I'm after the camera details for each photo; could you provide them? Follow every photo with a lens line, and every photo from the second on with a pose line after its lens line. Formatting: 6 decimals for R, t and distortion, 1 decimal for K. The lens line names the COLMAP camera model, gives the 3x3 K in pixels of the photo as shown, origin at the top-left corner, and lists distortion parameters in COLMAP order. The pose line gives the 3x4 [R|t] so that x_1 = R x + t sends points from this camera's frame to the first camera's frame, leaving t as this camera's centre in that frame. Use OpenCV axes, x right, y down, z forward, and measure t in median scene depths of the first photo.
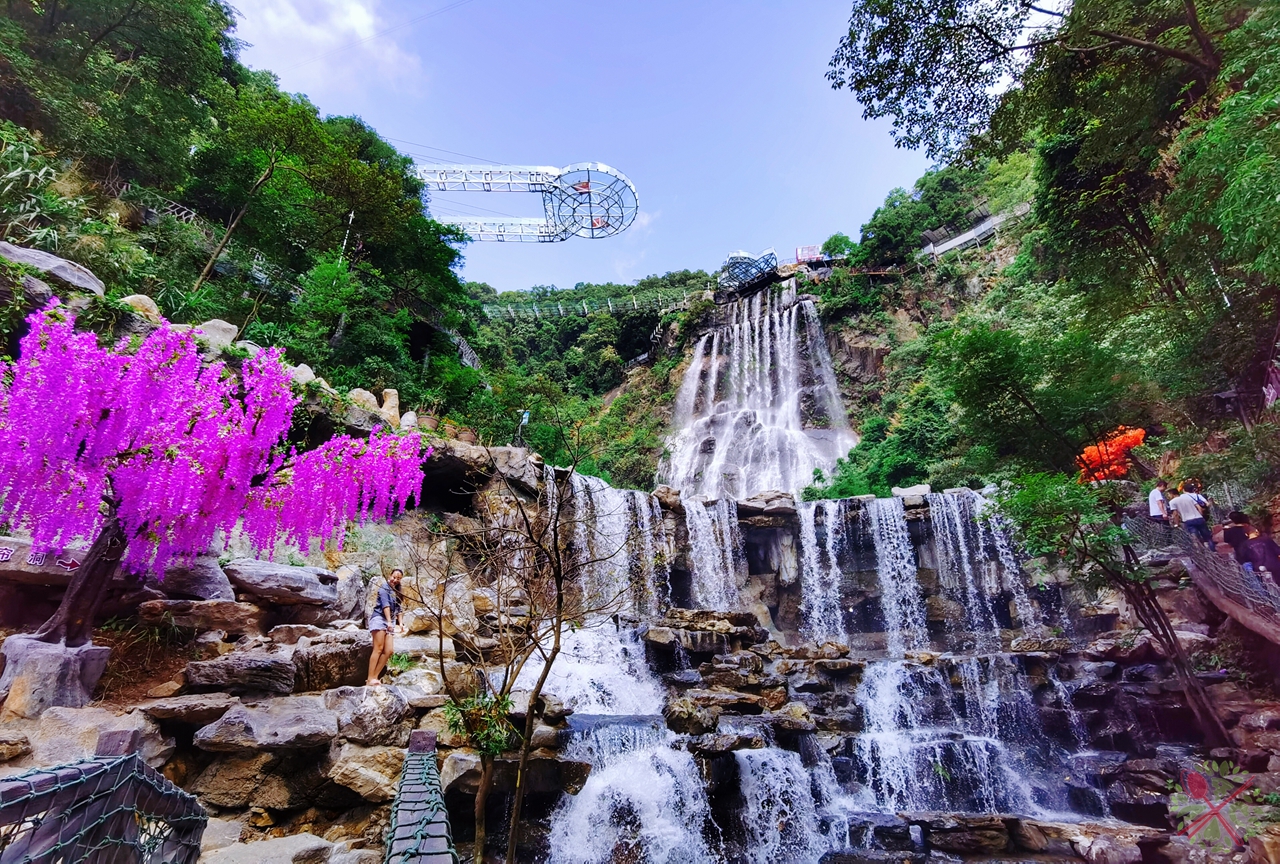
lens RADIAL K [[650.1, 0, 630.9], [0, 650.1, 434.0], [0, 0, 1]] dist [-0.003934, -0.001106]
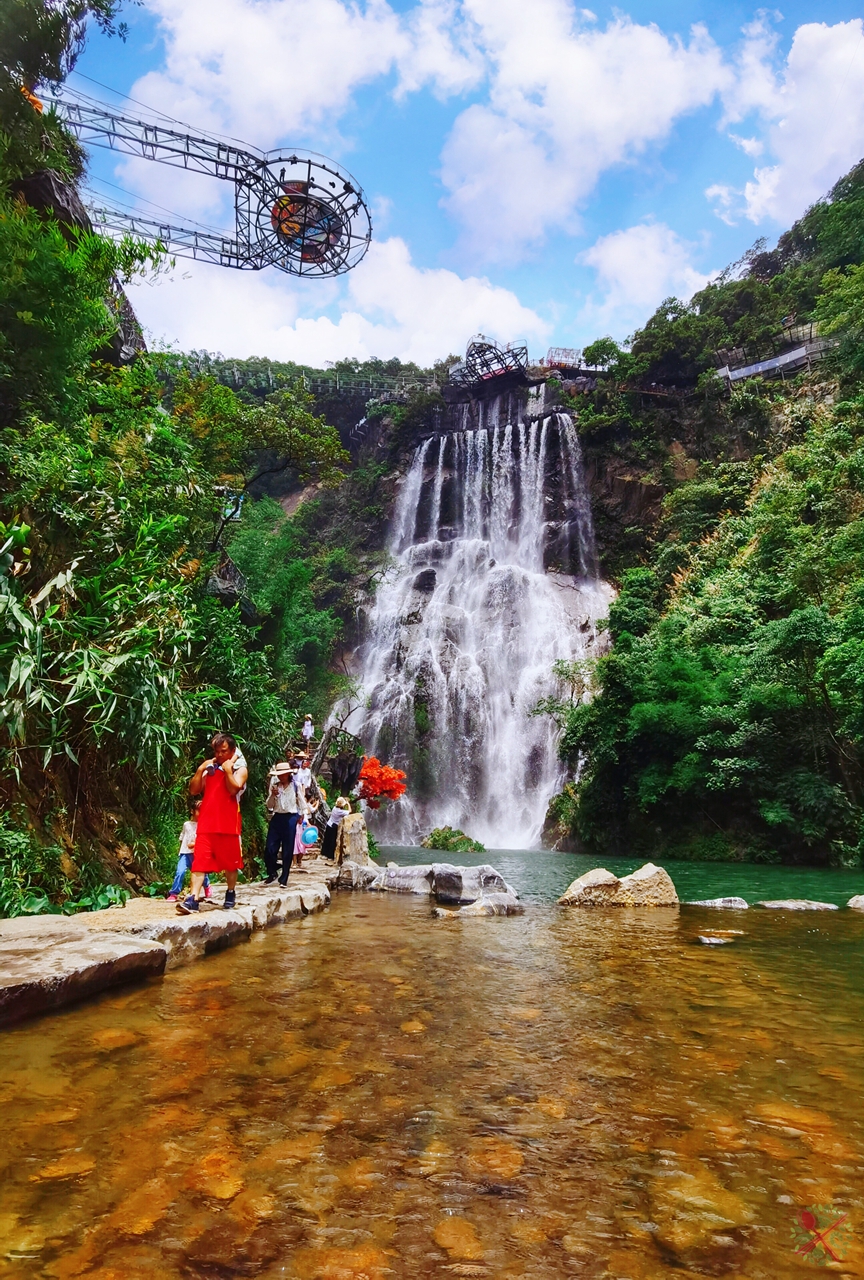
lens RADIAL K [[680.8, 0, 437.1], [0, 680.8, 656.0], [0, 0, 1]] dist [0.002046, 0.000496]
pose [[0.968667, 0.083741, 0.233818, -0.103685], [-0.114511, 0.985992, 0.121269, 0.012334], [-0.220388, -0.144244, 0.964688, 0.356024]]
